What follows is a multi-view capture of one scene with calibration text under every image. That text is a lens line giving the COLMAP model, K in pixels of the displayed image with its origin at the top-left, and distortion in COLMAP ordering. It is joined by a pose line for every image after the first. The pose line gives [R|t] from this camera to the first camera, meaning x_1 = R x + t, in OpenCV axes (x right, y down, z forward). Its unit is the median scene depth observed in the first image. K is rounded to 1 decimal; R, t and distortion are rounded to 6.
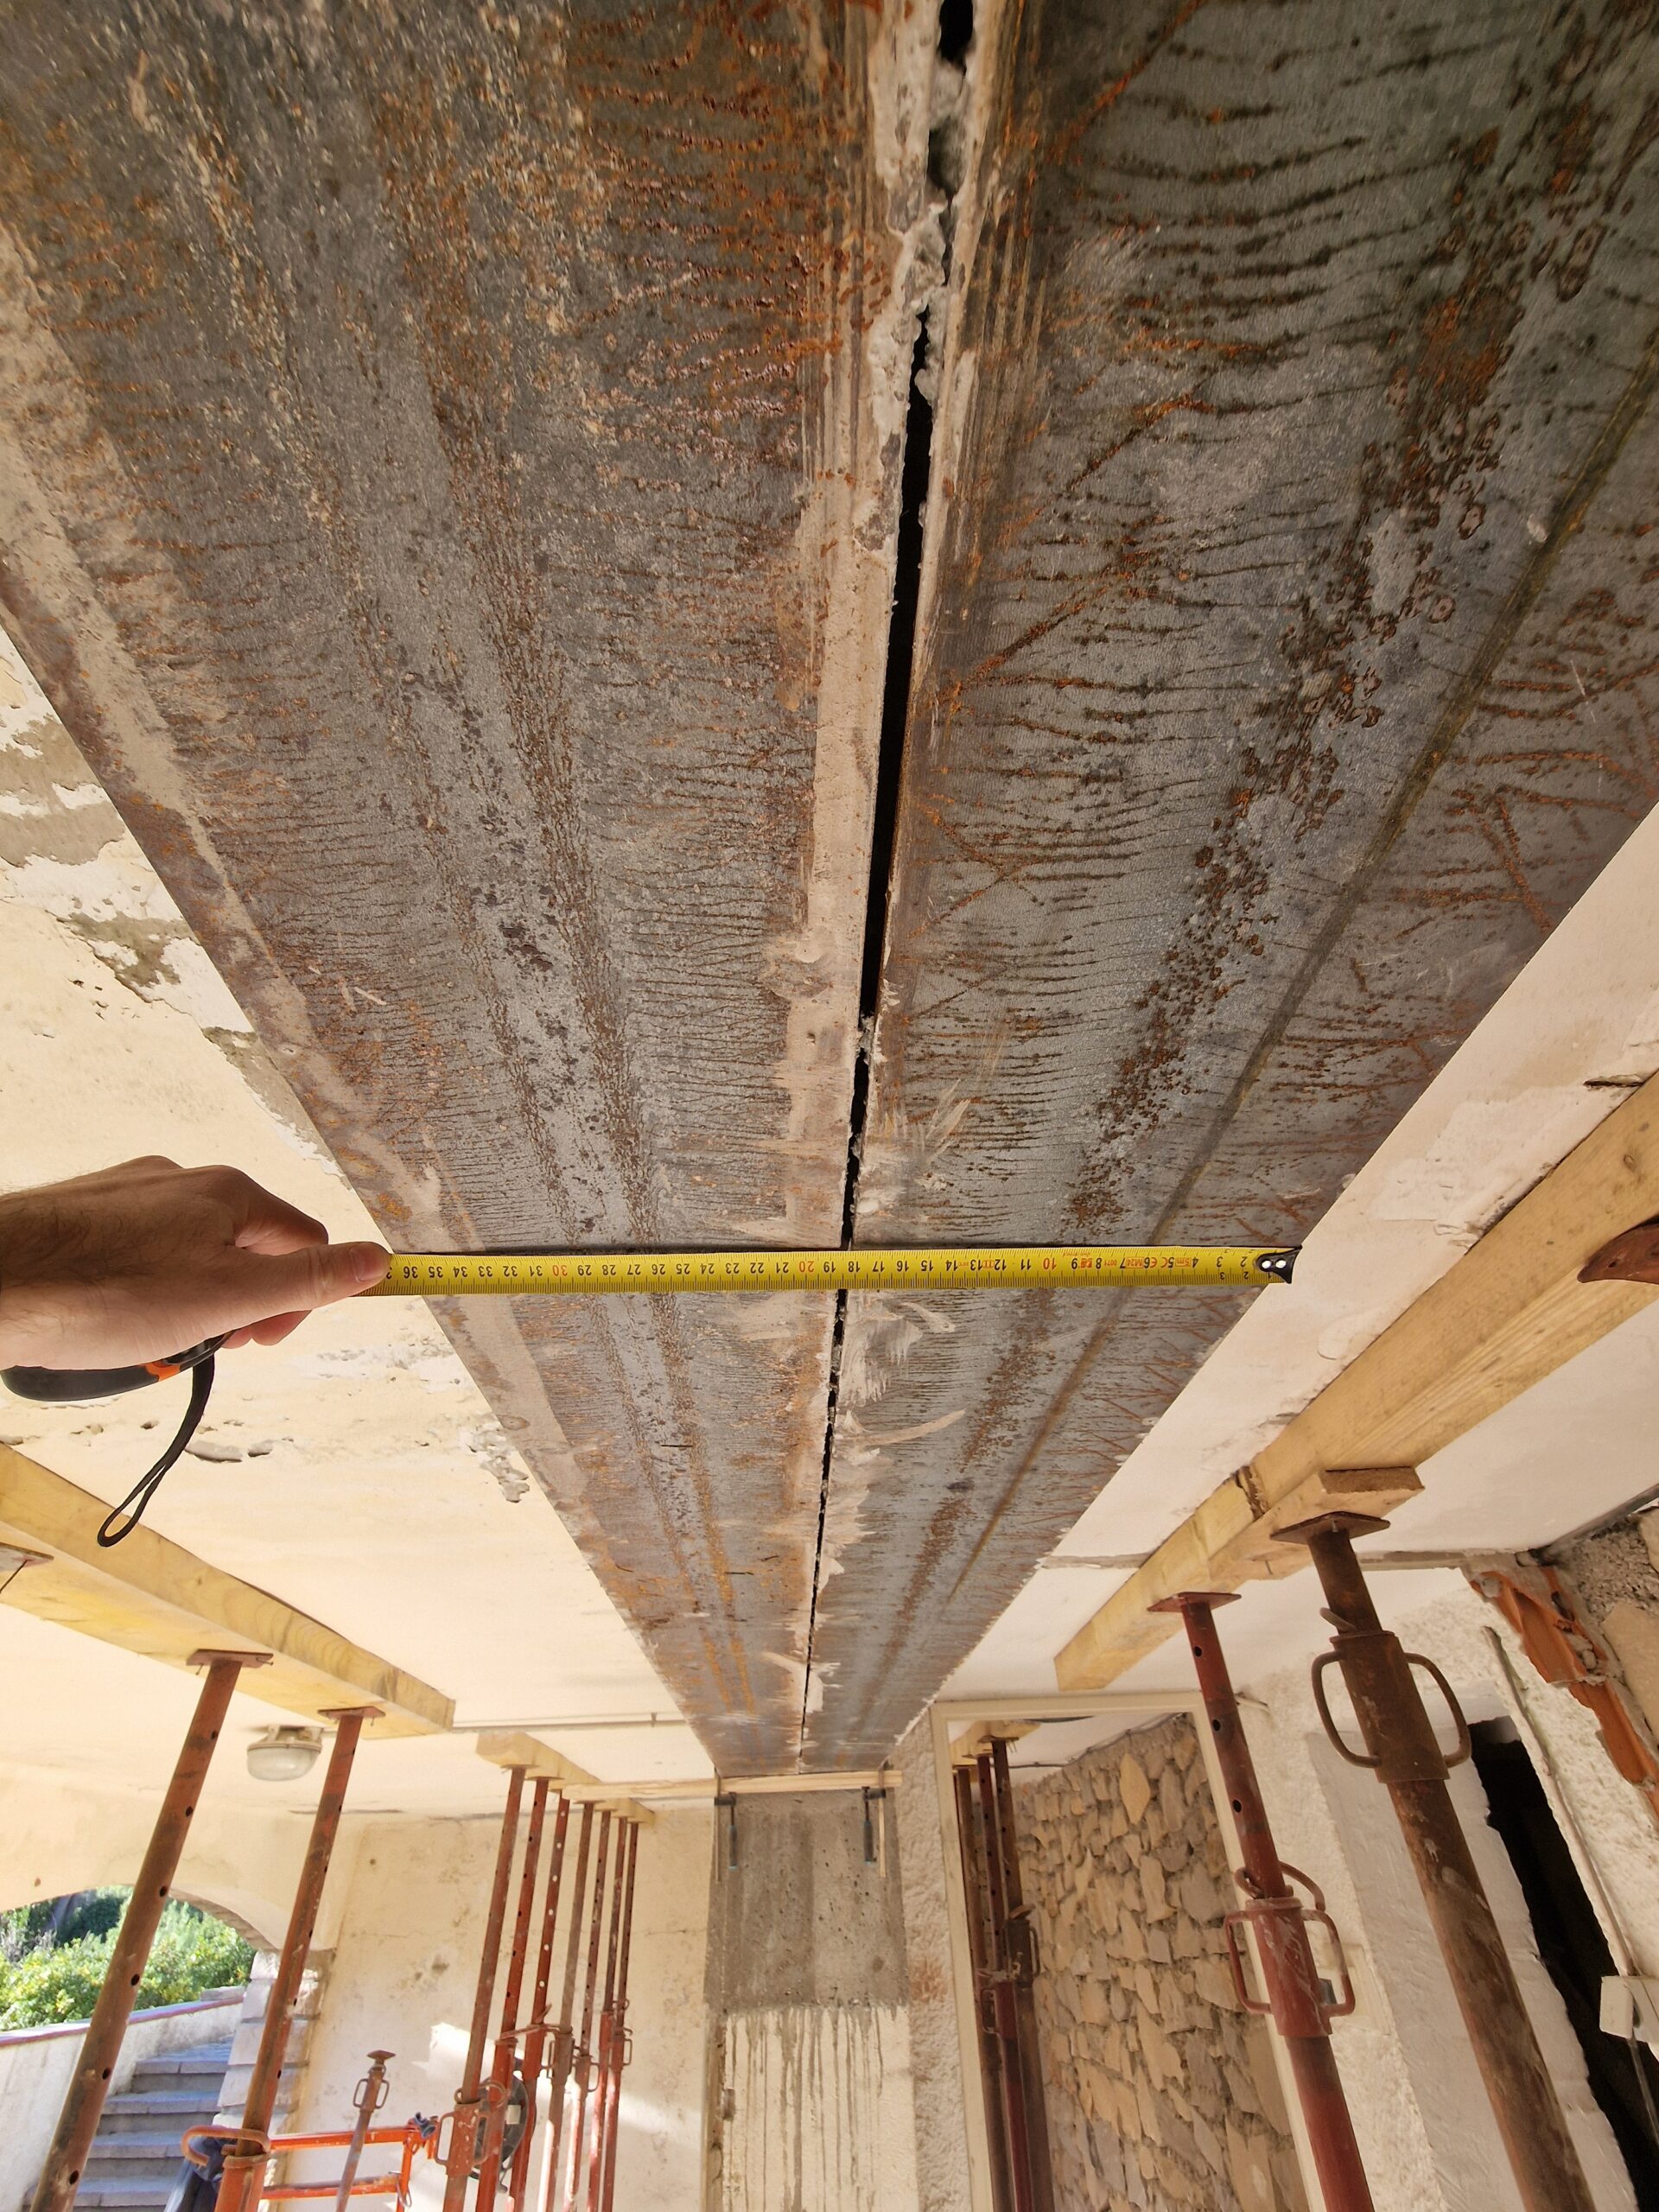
lens RADIAL K [[905.0, 0, 844.3], [0, 905.0, 1102.6], [0, 0, 1]] dist [0.009278, -0.008642]
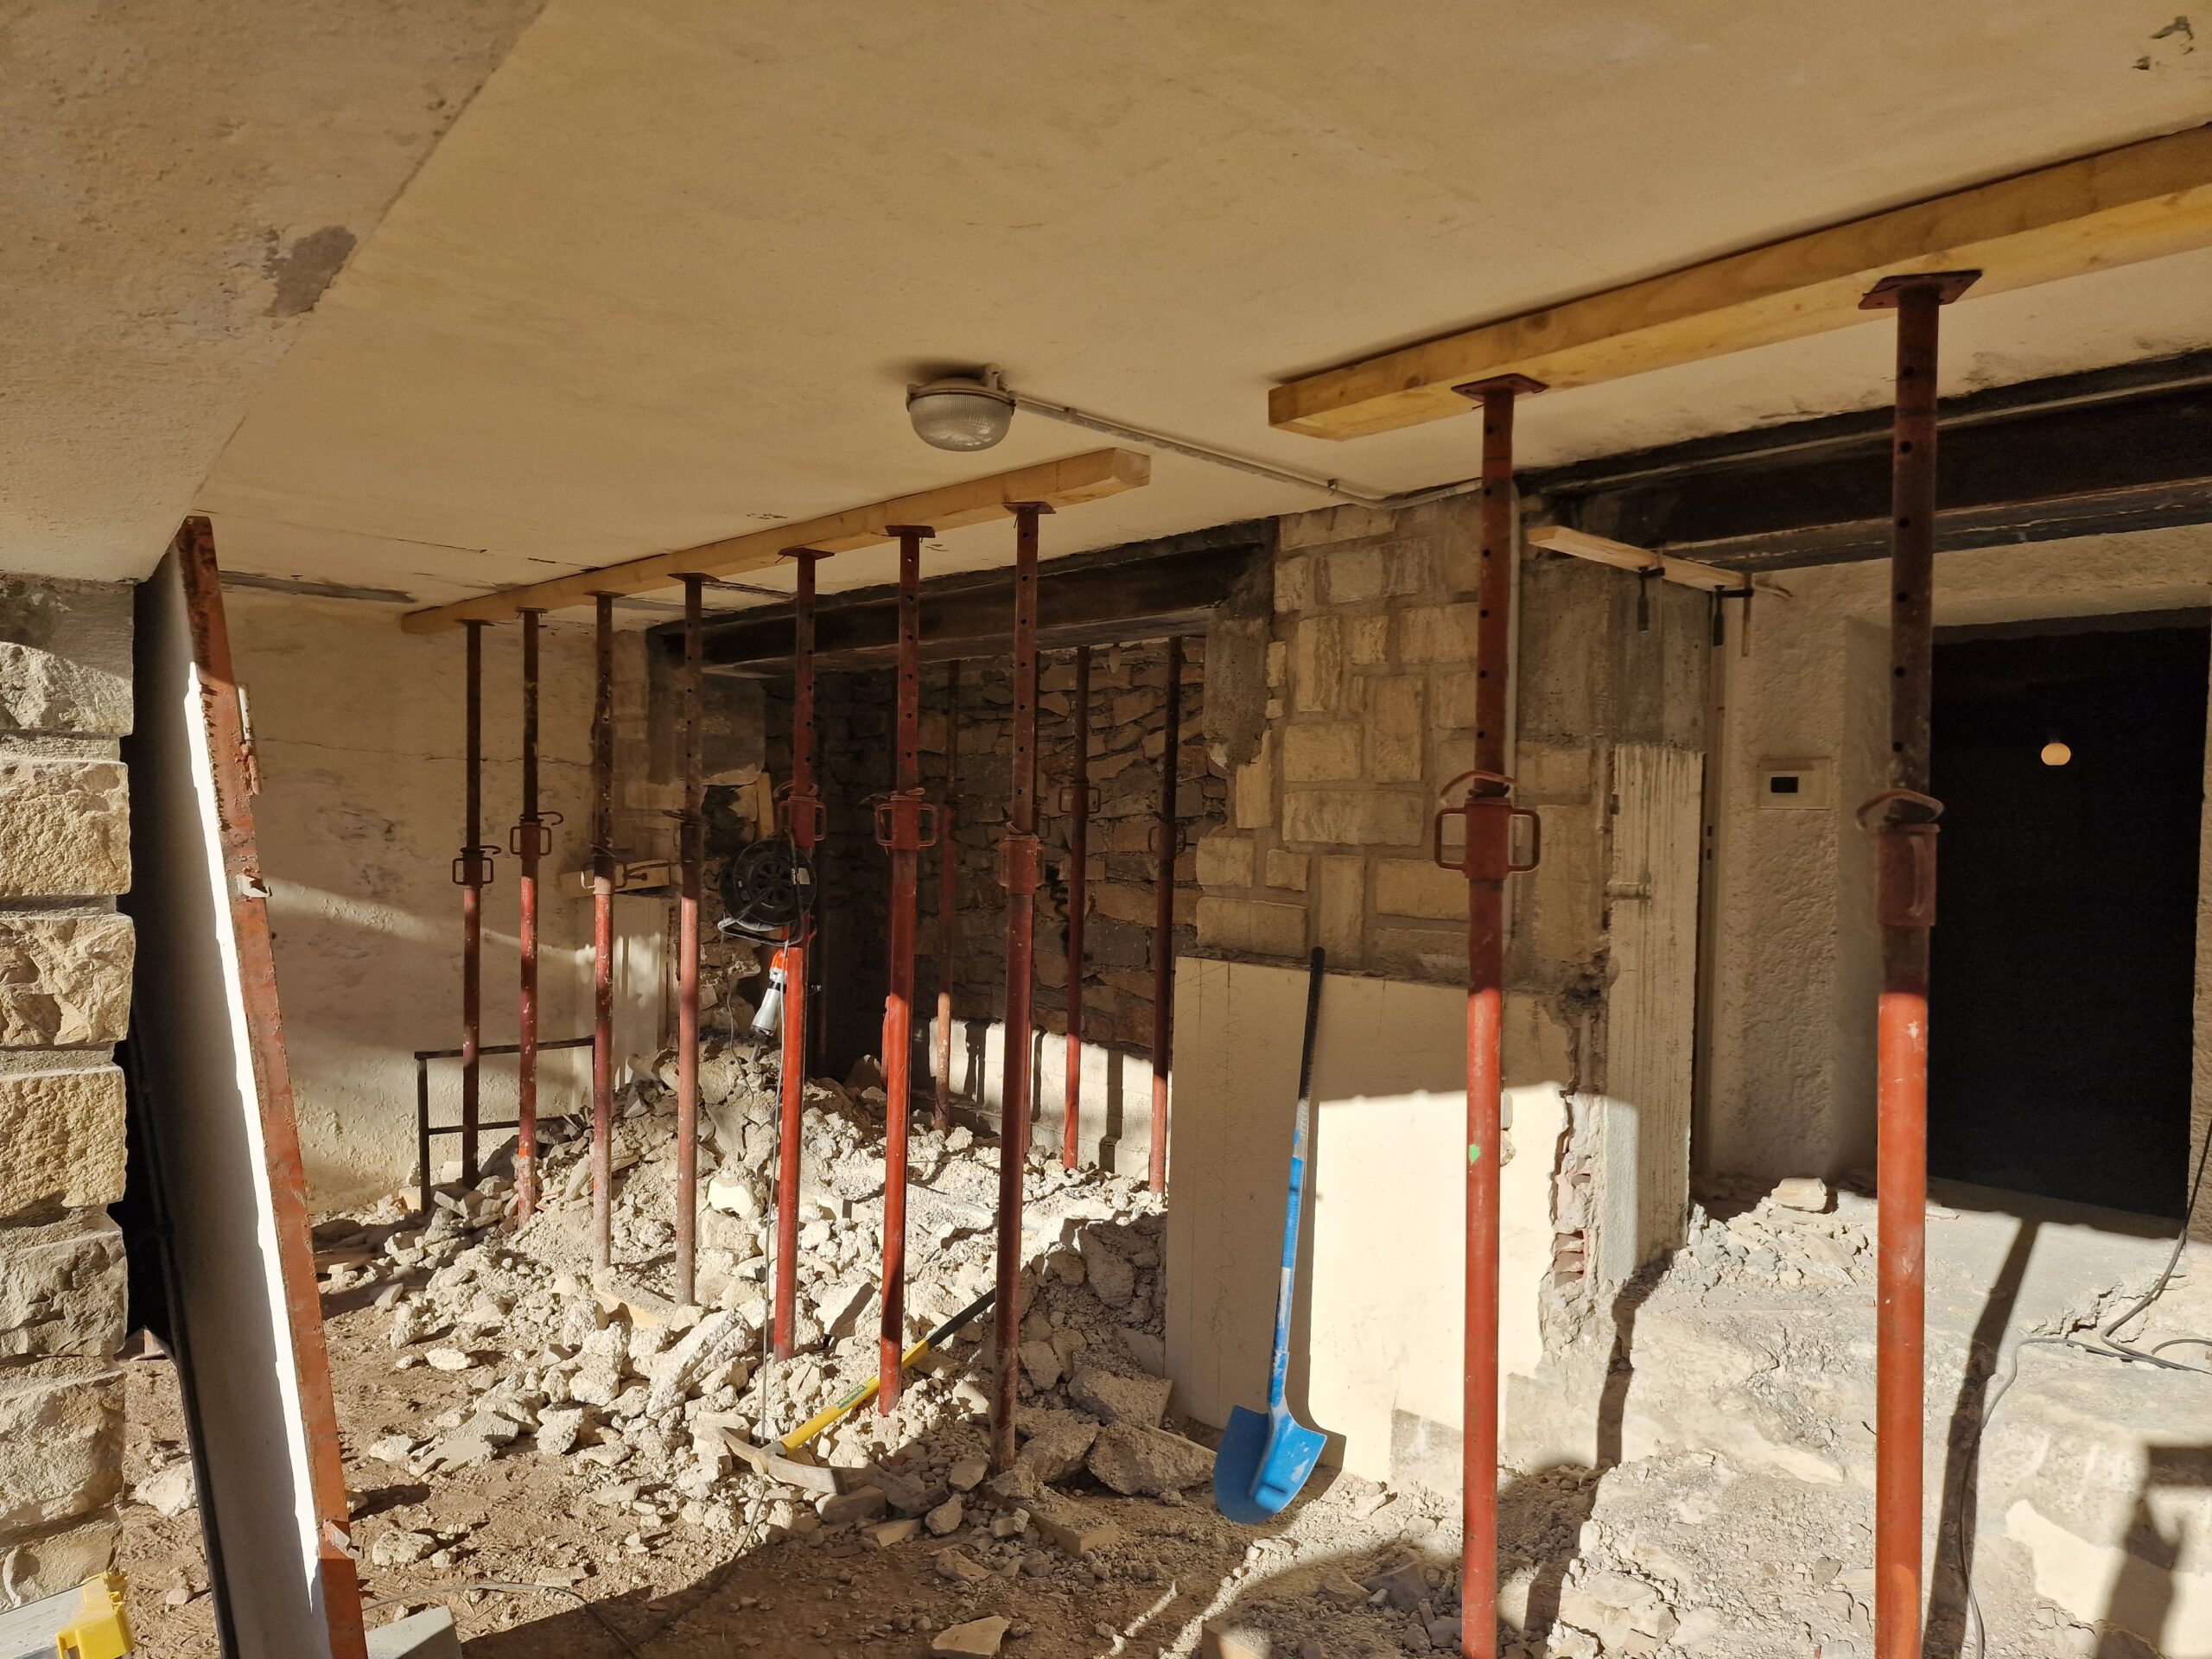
lens RADIAL K [[1435.4, 0, 1098.4], [0, 1435.4, 799.3], [0, 0, 1]] dist [0.037477, -0.061978]
pose [[0.746202, 0.057720, 0.663213, -1.681386], [-0.467615, 0.754527, 0.460462, 0.574849], [-0.473834, -0.653726, 0.590020, 0.265671]]
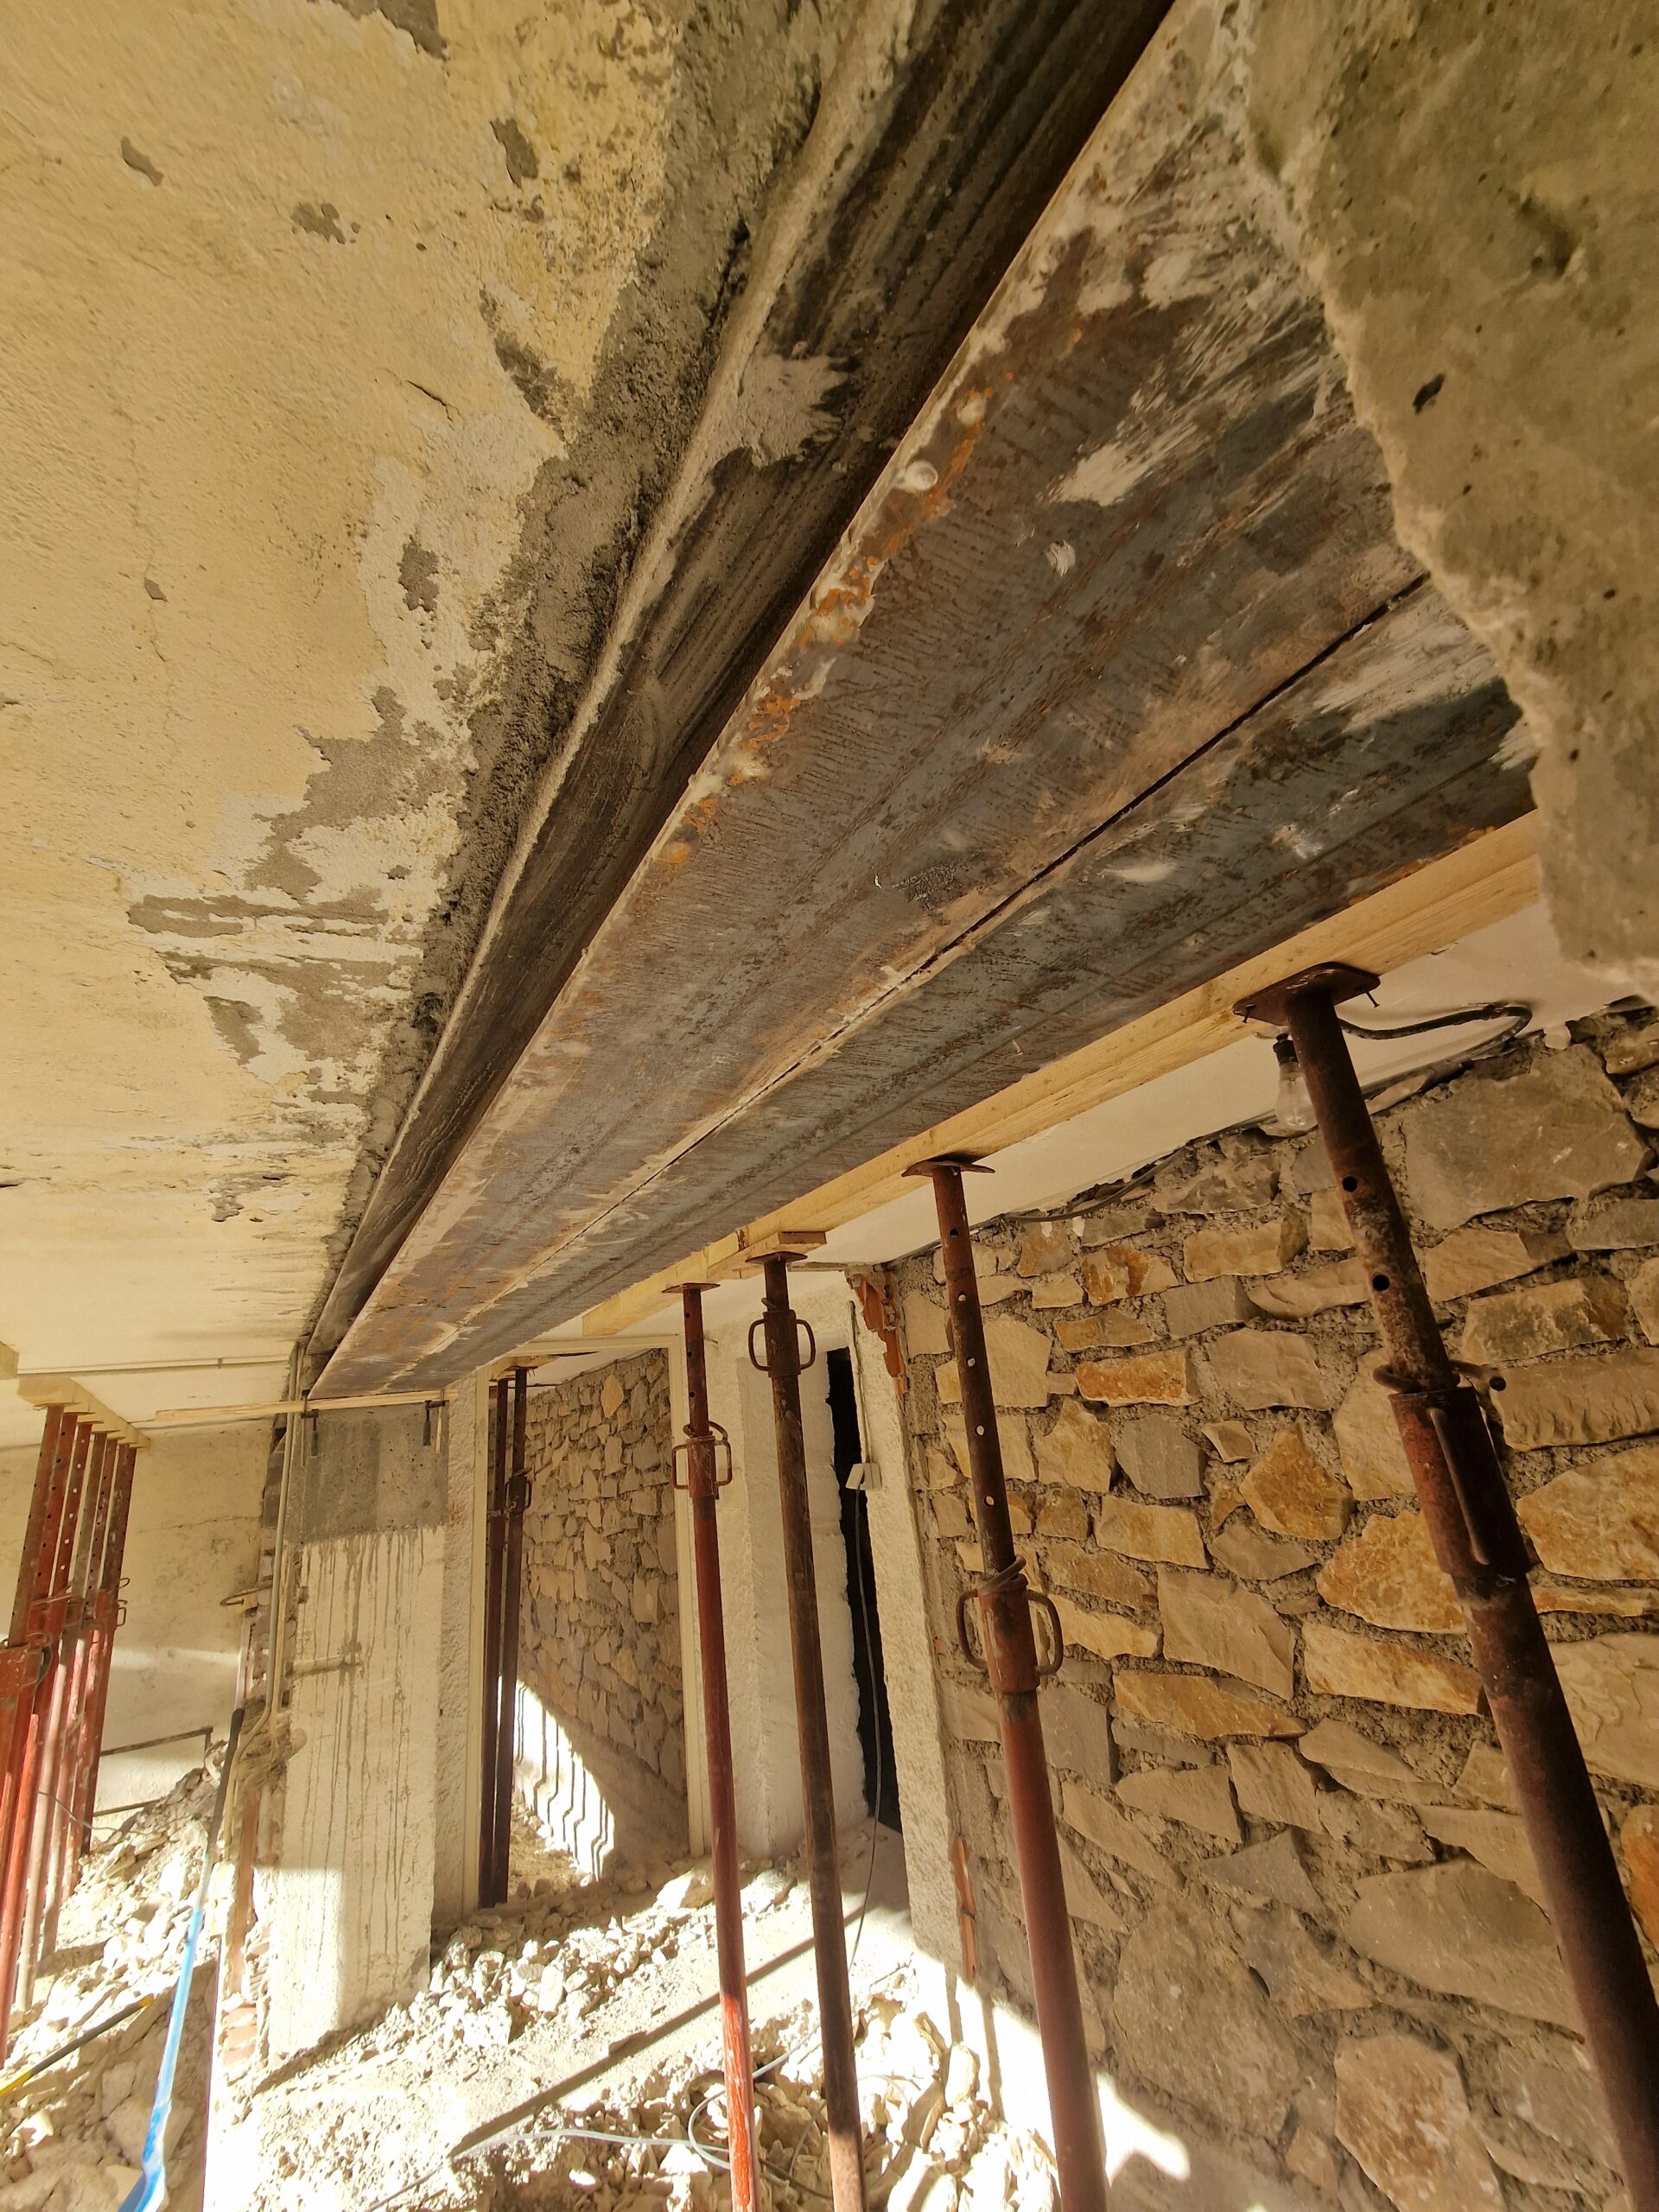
lens RADIAL K [[905.0, 0, 844.3], [0, 905.0, 1102.6], [0, 0, 1]] dist [0.009278, -0.008642]
pose [[0.871659, 0.107698, 0.478134, -0.145947], [-0.255635, 0.932250, 0.256048, -0.189401], [-0.418164, -0.345414, 0.840136, -0.277660]]
